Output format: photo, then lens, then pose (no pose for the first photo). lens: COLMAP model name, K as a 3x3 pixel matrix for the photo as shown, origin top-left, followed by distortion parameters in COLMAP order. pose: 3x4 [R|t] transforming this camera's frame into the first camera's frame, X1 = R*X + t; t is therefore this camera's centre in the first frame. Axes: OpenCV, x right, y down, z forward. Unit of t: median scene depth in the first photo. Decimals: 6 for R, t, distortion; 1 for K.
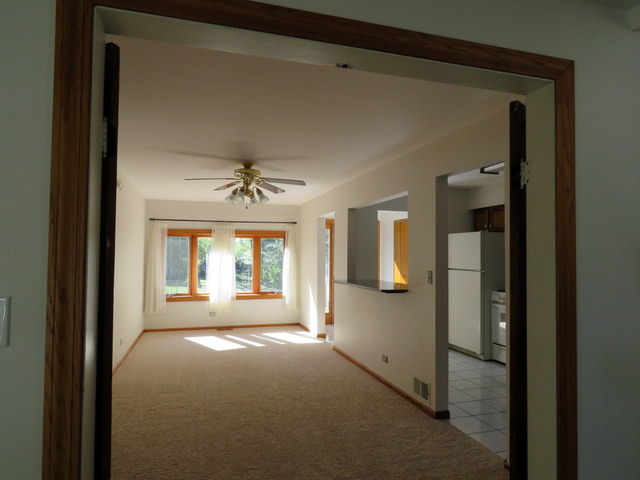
lens RADIAL K [[408.7, 0, 318.8], [0, 408.7, 242.6], [0, 0, 1]] dist [0.000225, 0.001544]
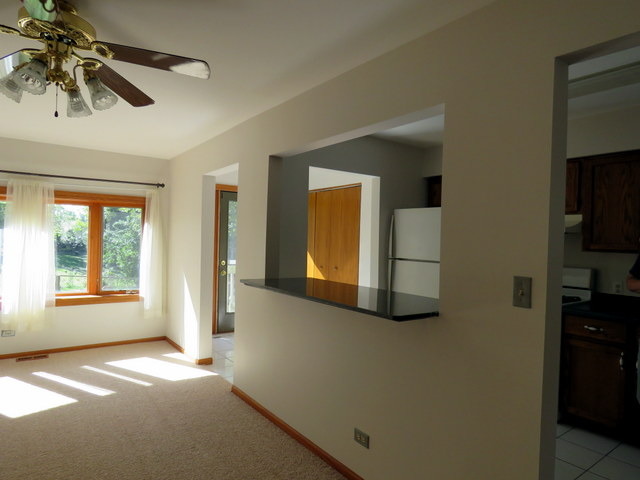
lens RADIAL K [[408.7, 0, 318.8], [0, 408.7, 242.6], [0, 0, 1]] dist [0.000225, 0.001544]
pose [[0.943978, 0.016543, 0.329592, -0.036185], [-0.030882, 0.998788, 0.038316, 0.010850], [-0.328559, -0.046348, 0.943345, 0.307573]]
